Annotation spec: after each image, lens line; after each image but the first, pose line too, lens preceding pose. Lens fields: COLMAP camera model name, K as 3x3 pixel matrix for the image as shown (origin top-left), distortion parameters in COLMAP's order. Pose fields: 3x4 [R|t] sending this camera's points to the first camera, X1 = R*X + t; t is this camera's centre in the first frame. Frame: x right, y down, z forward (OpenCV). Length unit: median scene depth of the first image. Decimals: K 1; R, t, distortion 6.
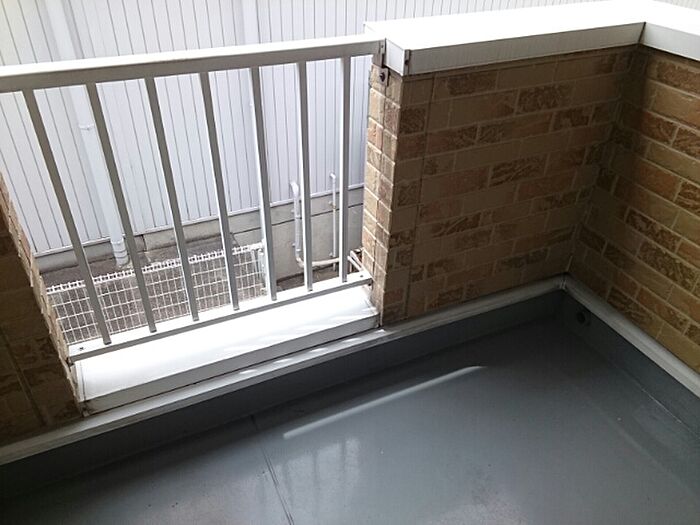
lens RADIAL K [[553.0, 0, 348.6], [0, 553.0, 263.8], [0, 0, 1]] dist [0.058160, 0.003158]
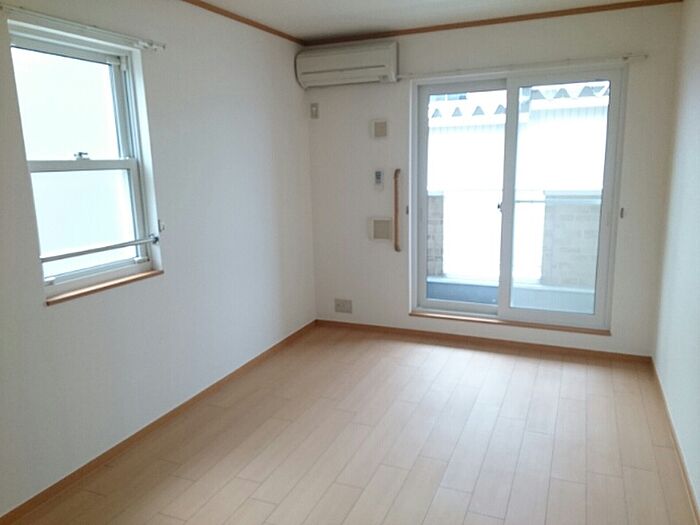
lens RADIAL K [[553.0, 0, 349.4], [0, 553.0, 263.5], [0, 0, 1]] dist [0.058160, 0.003158]
pose [[0.667959, 0.115573, -0.735169, 1.621258], [-0.407139, 0.883673, -0.230998, 1.171245], [0.622952, 0.453613, 0.637311, -1.591835]]
